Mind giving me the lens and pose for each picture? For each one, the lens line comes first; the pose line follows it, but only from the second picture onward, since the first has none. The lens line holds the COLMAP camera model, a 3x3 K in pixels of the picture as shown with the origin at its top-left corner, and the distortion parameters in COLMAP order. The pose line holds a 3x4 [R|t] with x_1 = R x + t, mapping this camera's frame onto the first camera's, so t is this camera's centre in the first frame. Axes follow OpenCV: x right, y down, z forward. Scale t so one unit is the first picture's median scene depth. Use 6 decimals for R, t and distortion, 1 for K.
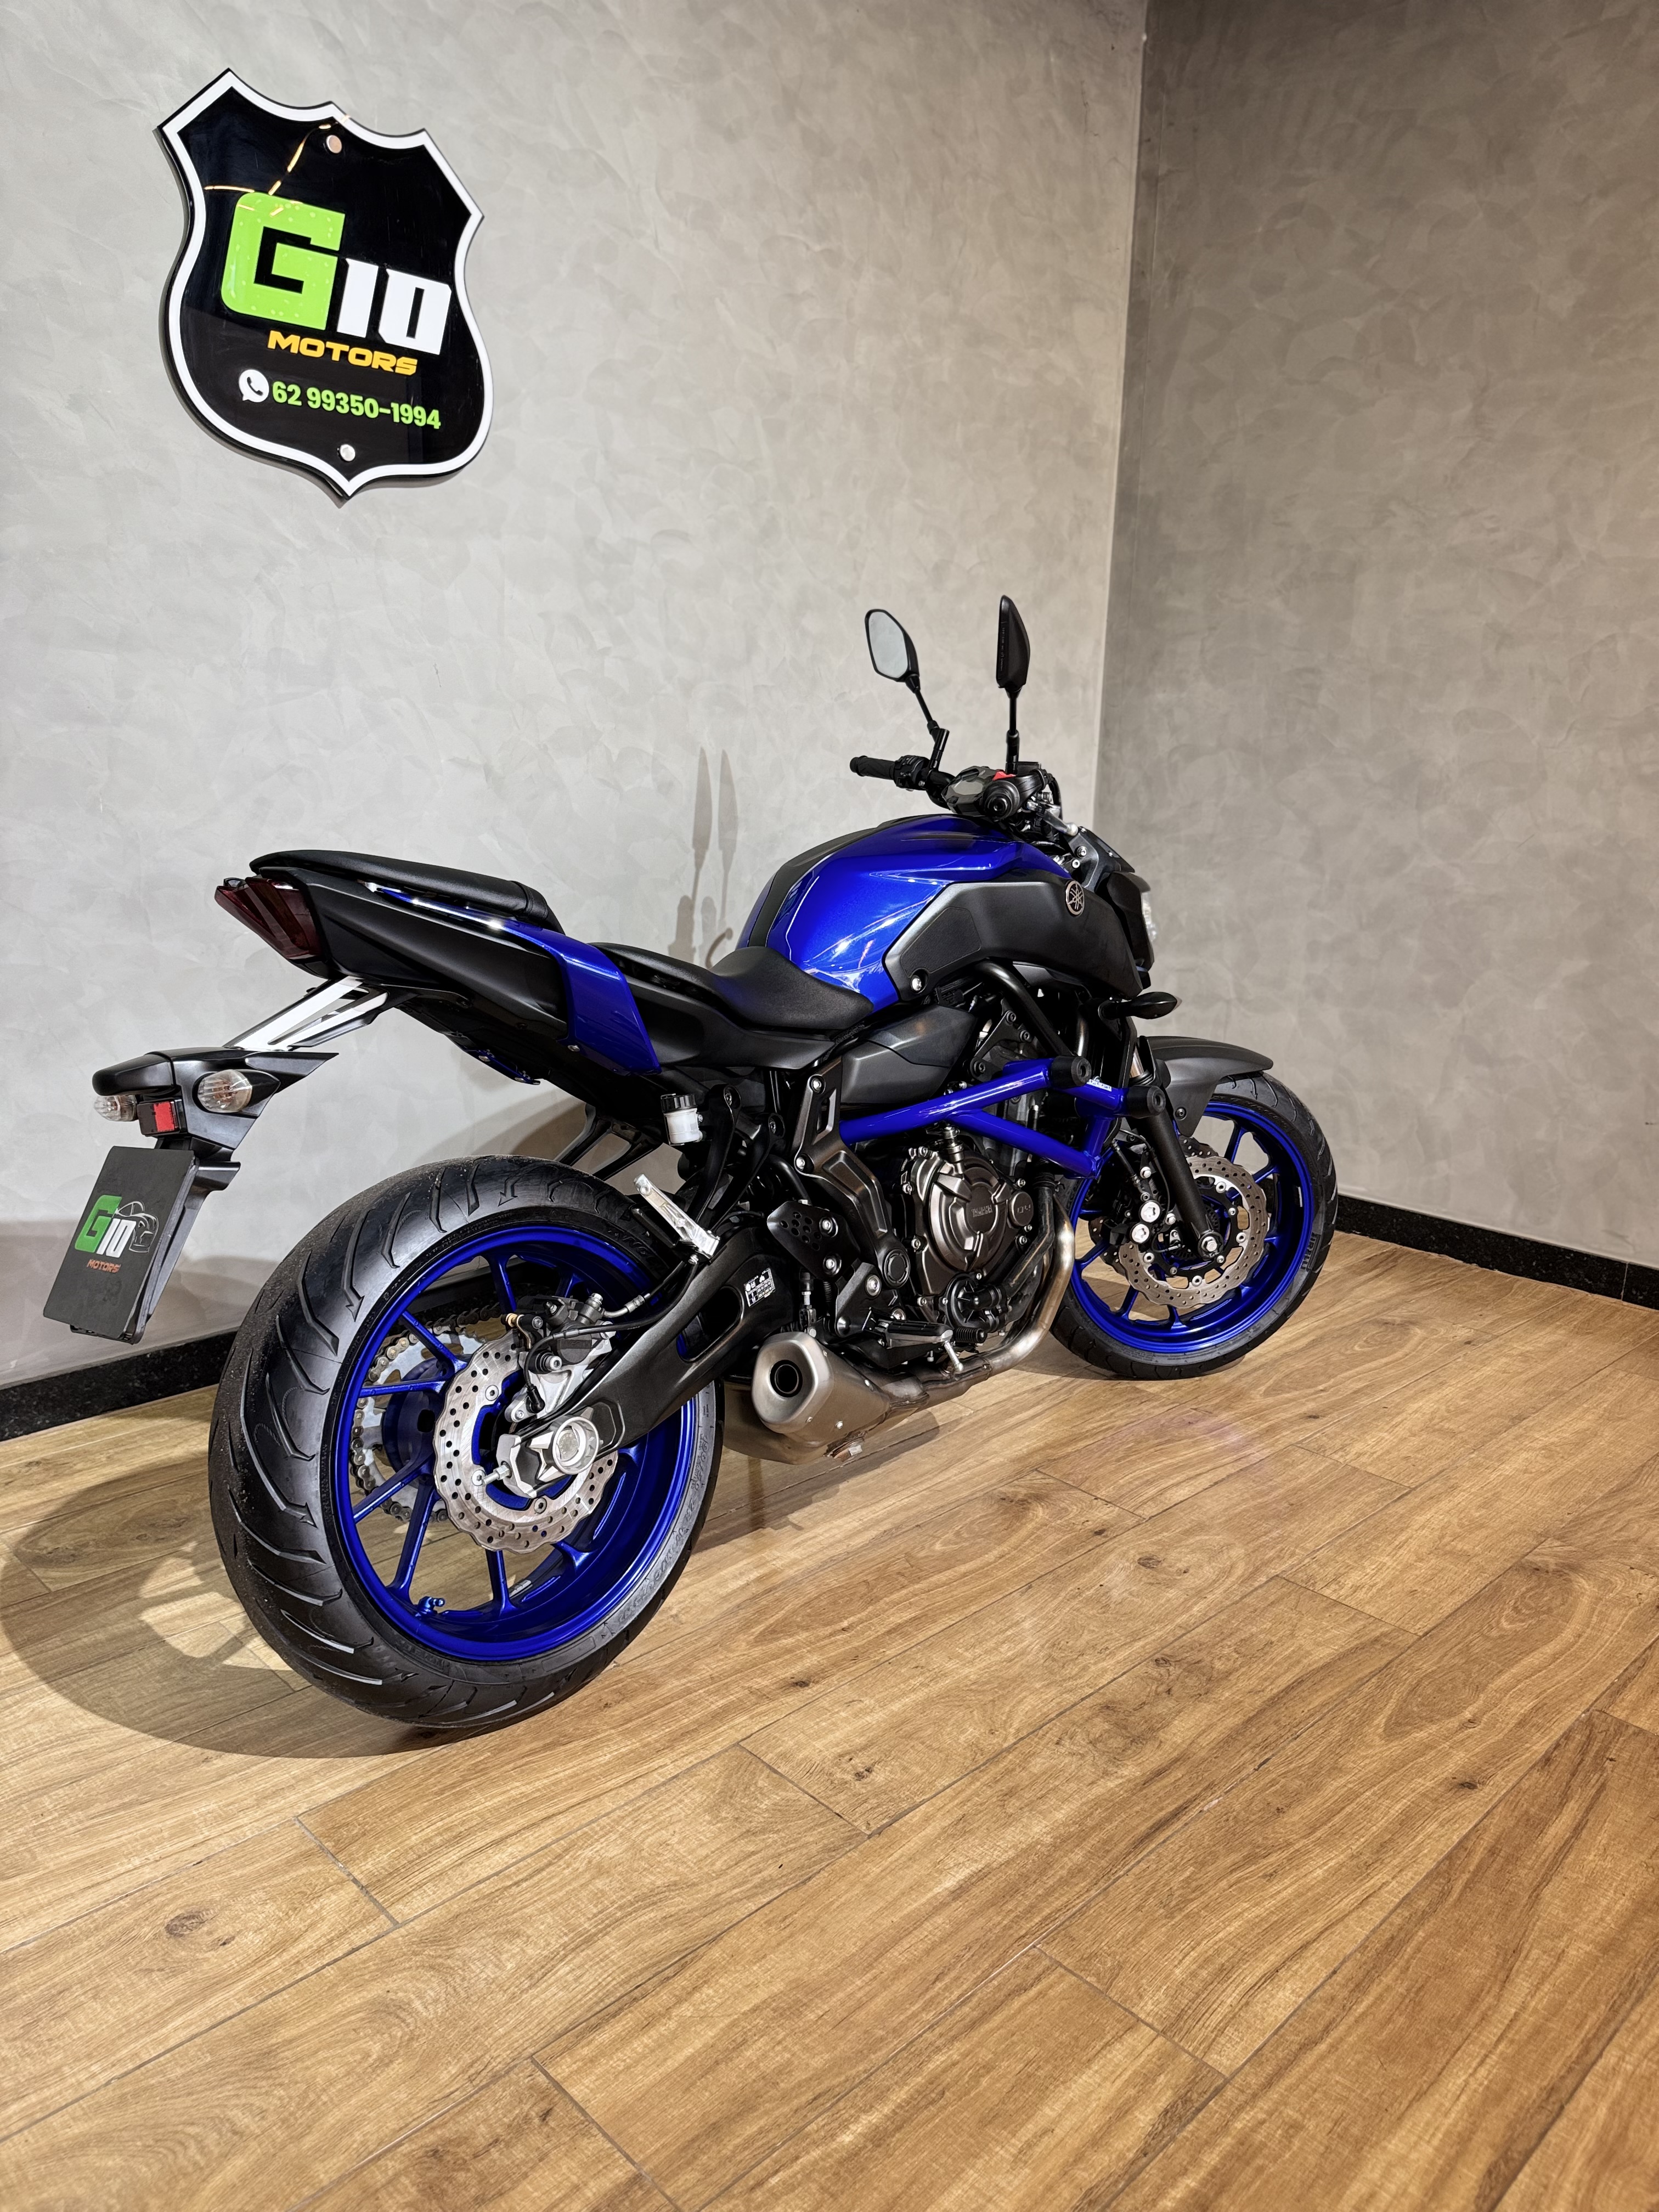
lens RADIAL K [[1569.6, 0, 827.2], [0, 1569.6, 1109.5], [0, 0, 1]] dist [0.002133, -0.014211]
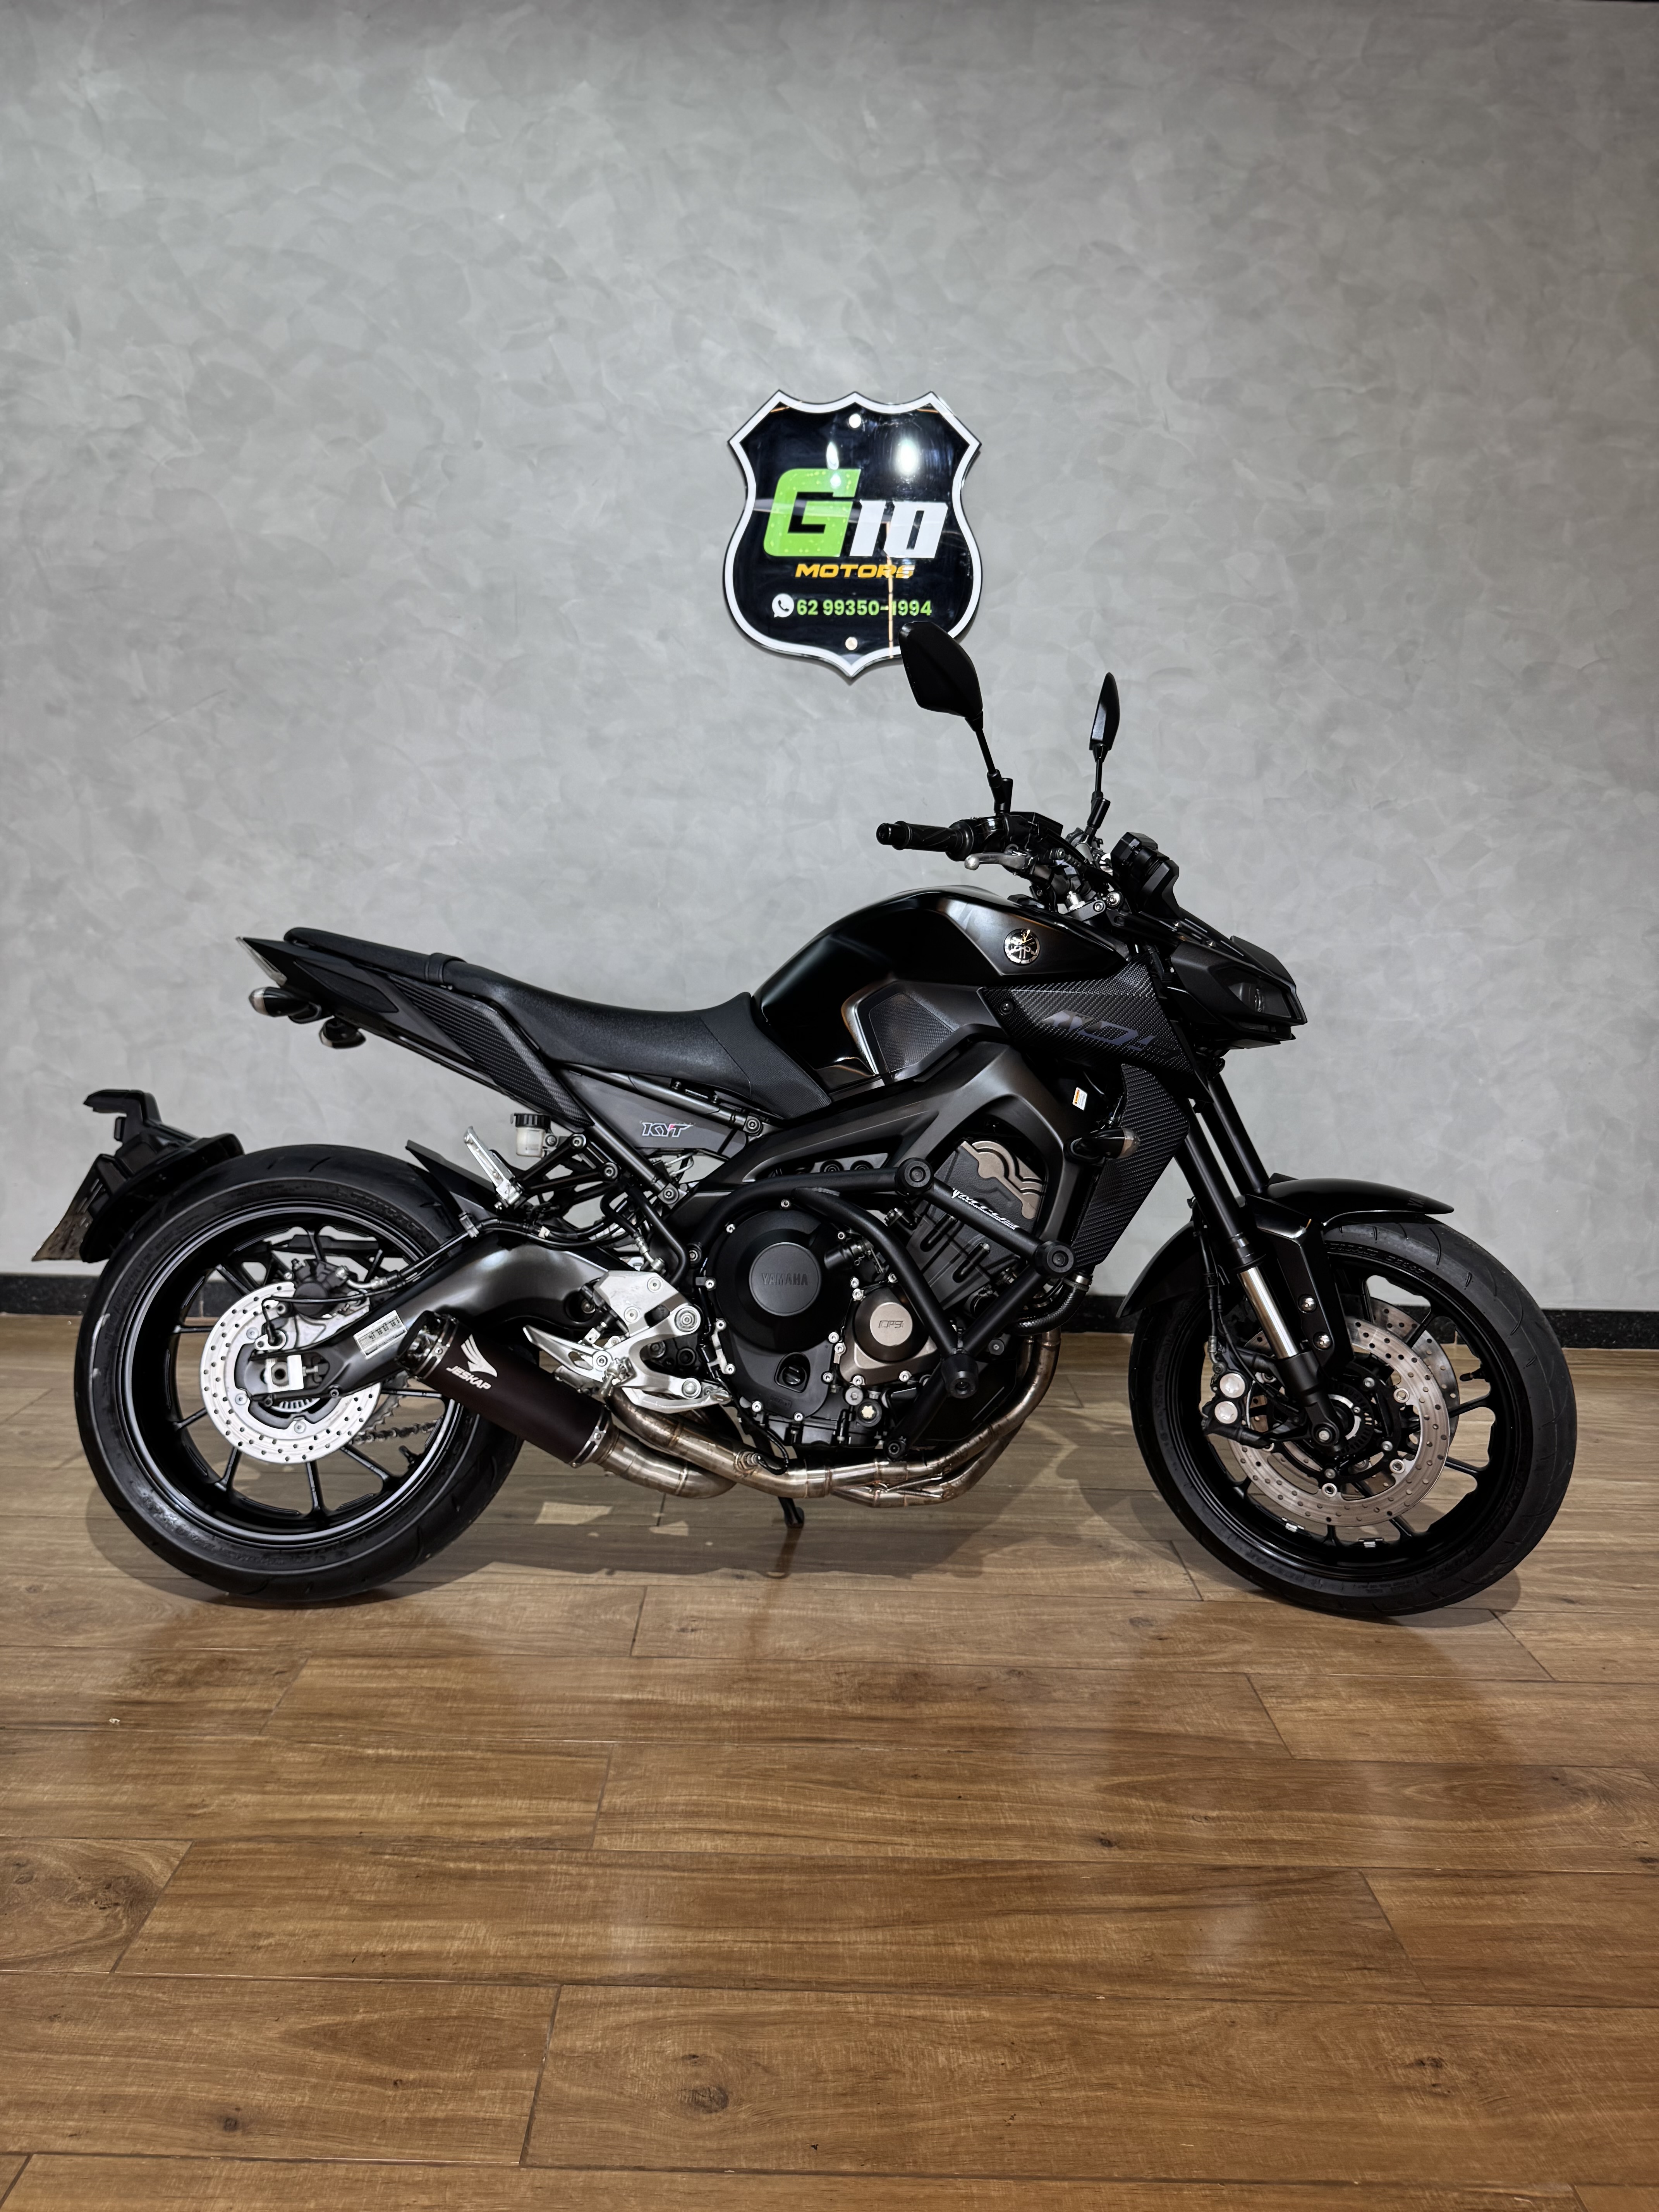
lens RADIAL K [[1585.3, 0, 824.6], [0, 1585.3, 1101.1], [0, 0, 1]] dist [0.000979, -0.013051]
pose [[0.718391, 0.078925, -0.691147, 0.641725], [-0.151806, 0.987384, -0.045036, 0.030370], [0.678873, 0.137274, 0.721309, 0.069875]]
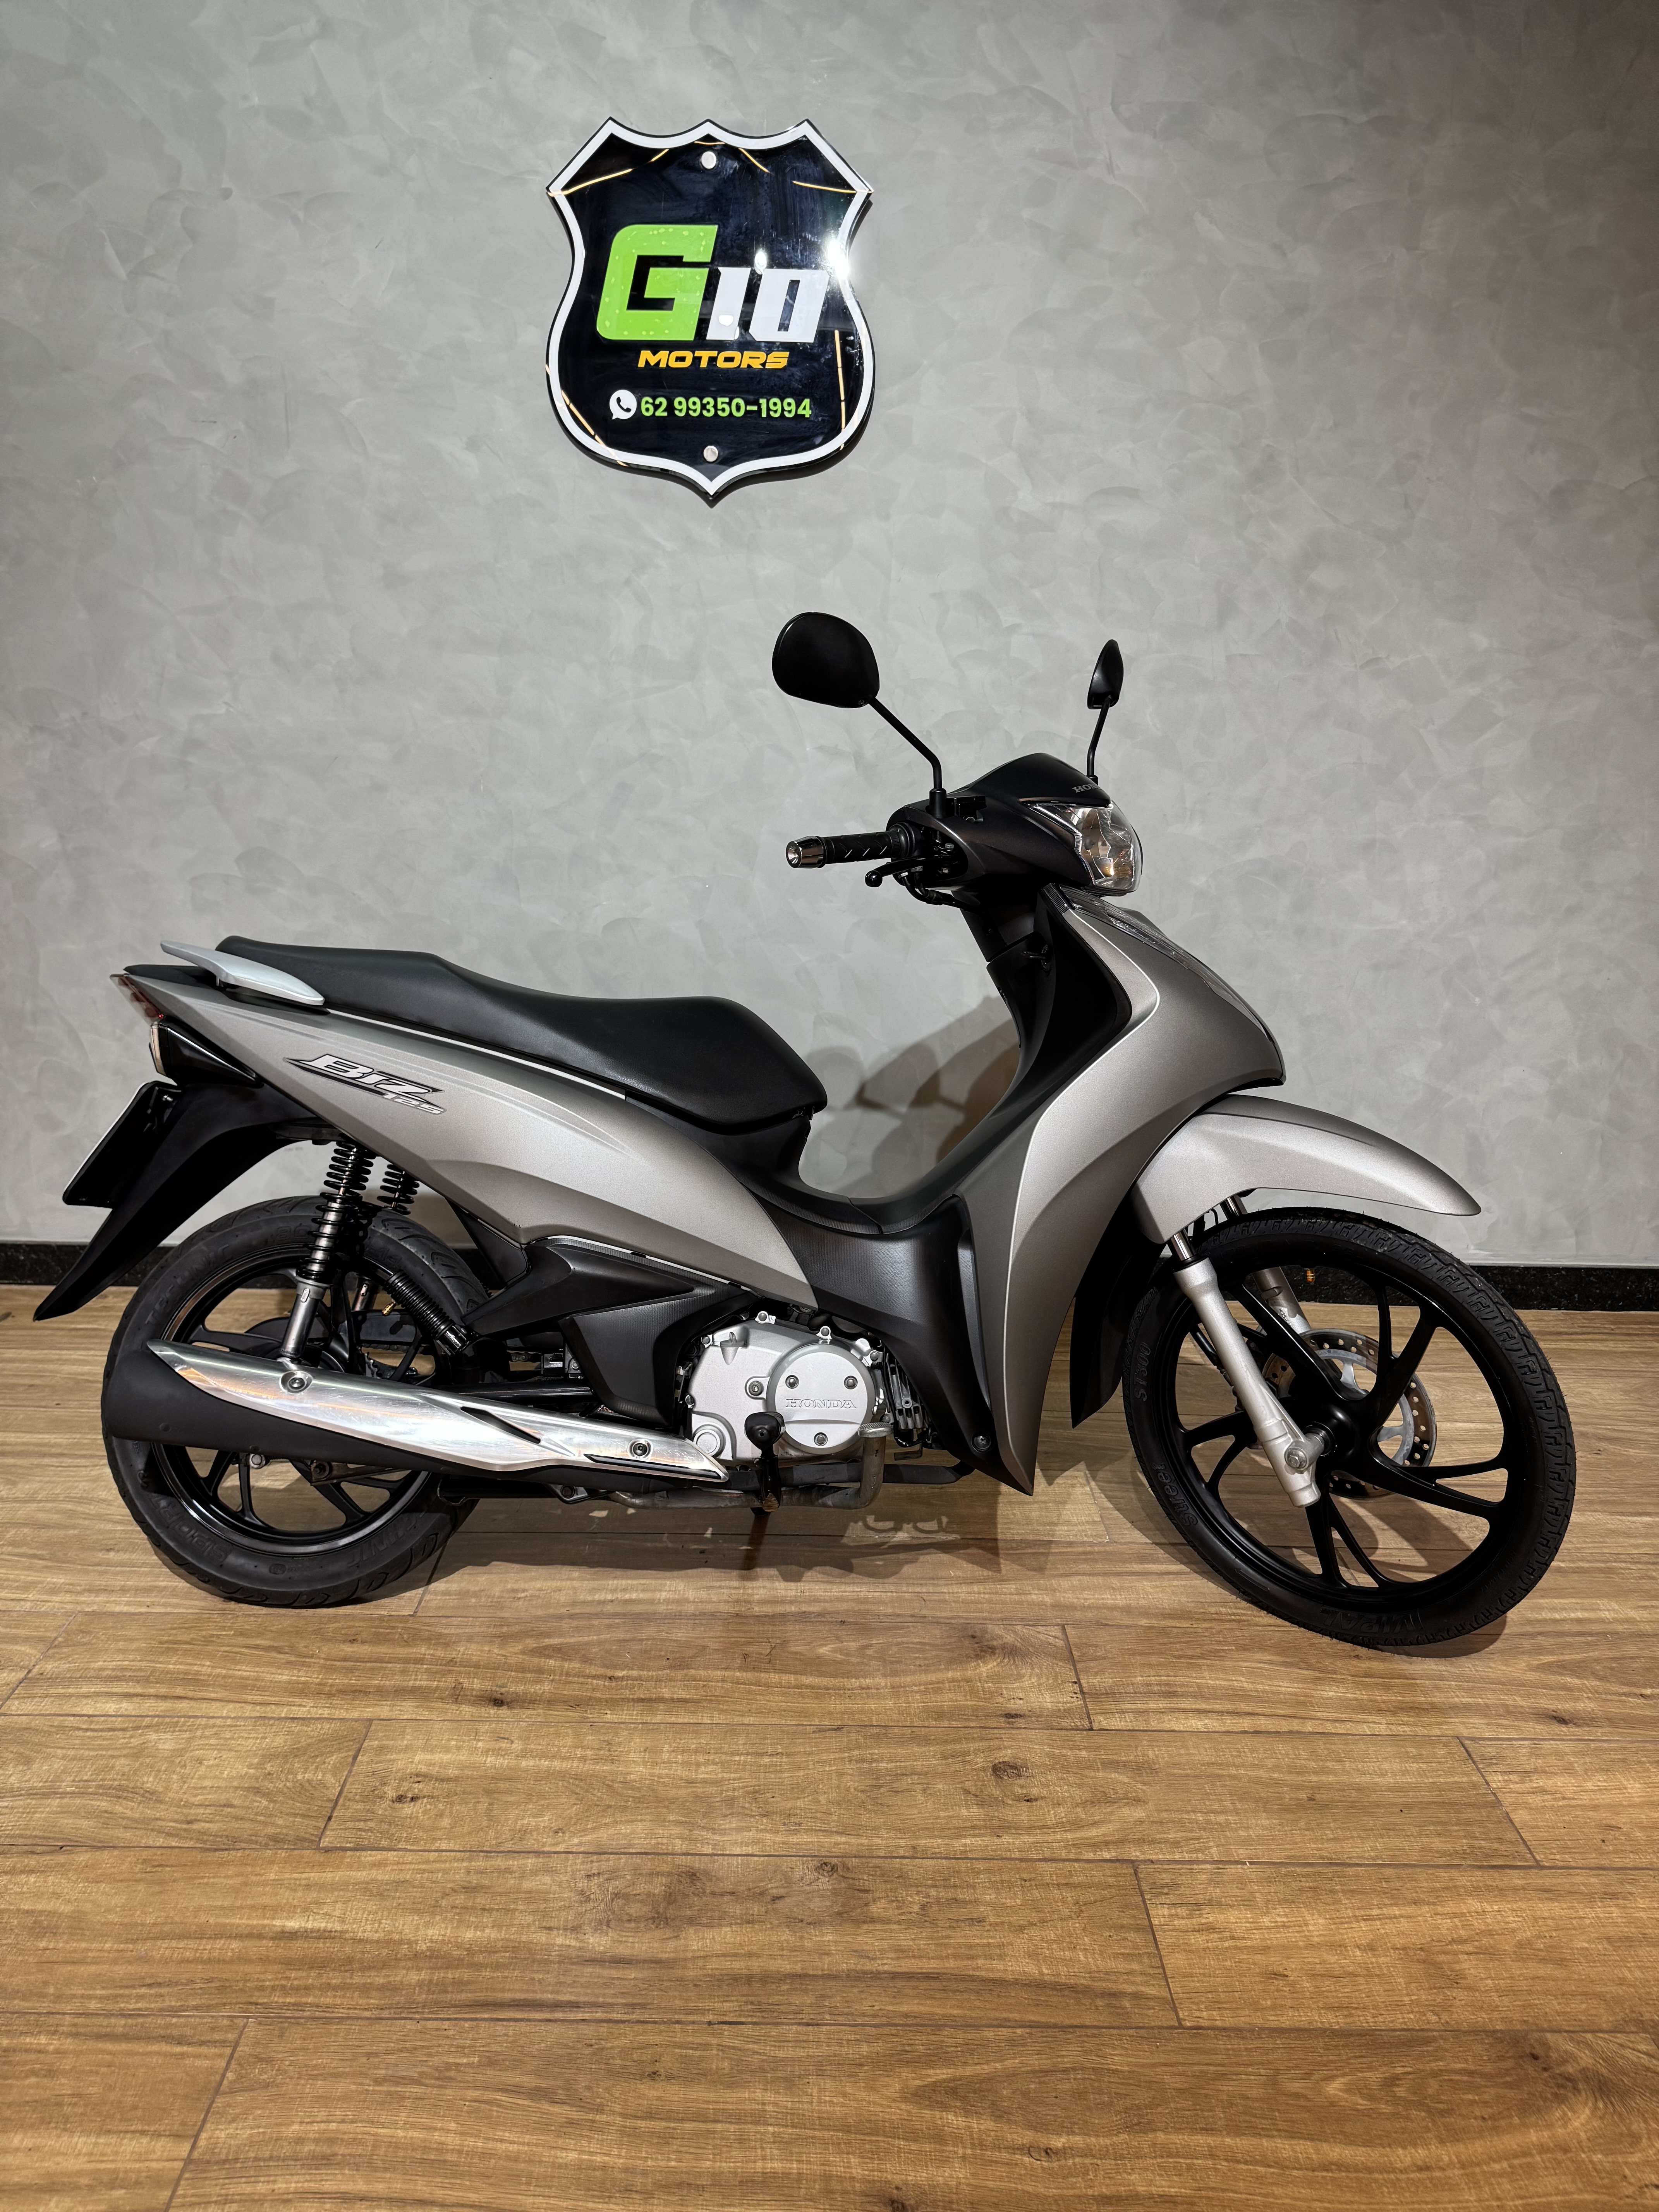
lens RADIAL K [[1572.5, 0, 837.1], [0, 1572.5, 1109.7], [0, 0, 1]] dist [0.006609, -0.017227]
pose [[0.723265, 0.150589, -0.673952, 0.540866], [-0.148973, 0.986979, 0.060659, -0.060071], [0.674311, 0.056528, 0.736281, 0.304490]]
